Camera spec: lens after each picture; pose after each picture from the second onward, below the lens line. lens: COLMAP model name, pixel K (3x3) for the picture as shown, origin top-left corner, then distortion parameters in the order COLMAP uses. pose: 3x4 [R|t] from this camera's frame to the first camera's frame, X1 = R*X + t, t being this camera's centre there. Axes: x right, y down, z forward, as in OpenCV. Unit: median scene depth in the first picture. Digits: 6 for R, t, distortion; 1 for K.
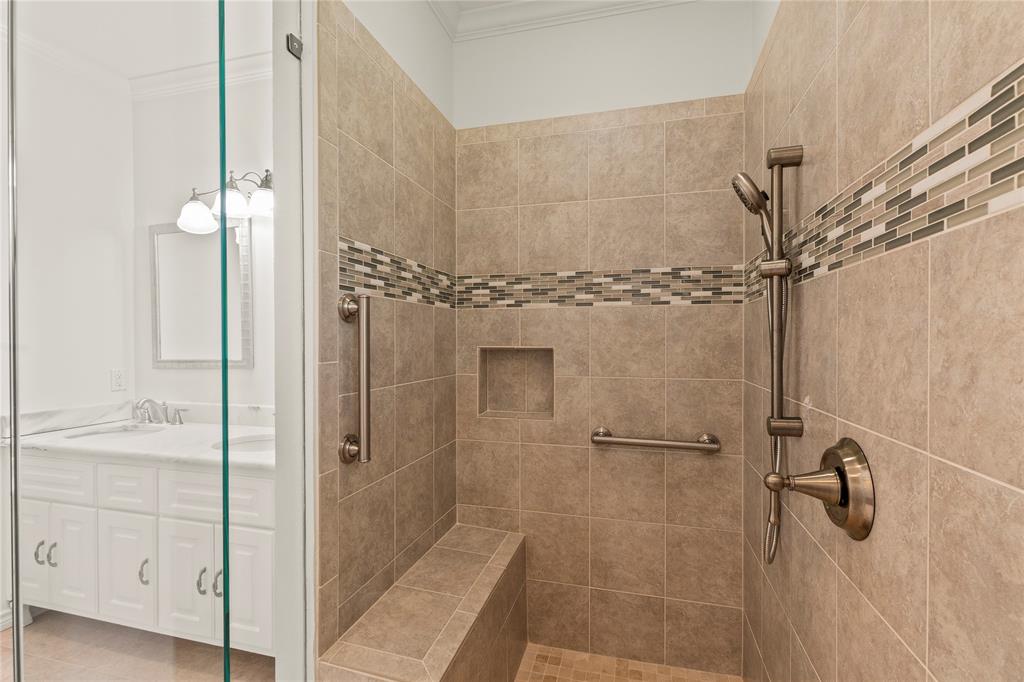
lens RADIAL K [[448.4, 0, 514.3], [0, 448.4, 343.1], [0, 0, 1]] dist [0.002666, -0.000068]
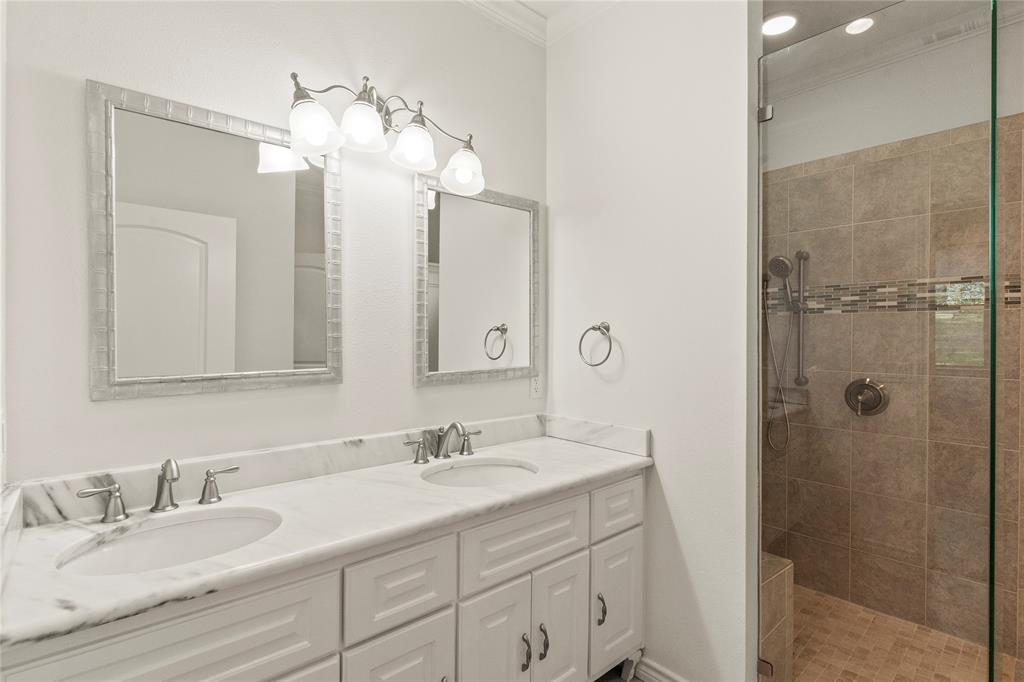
lens RADIAL K [[500.0, 0, 511.1], [0, 500.0, 340.8], [0, 0, 1]] dist [-0.004468, -0.000407]
pose [[0.559735, 0.000644, 0.828671, -2.563991], [-0.000619, 1.000000, -0.000360, -0.006499], [-0.828671, -0.000311, 0.559735, 0.983088]]
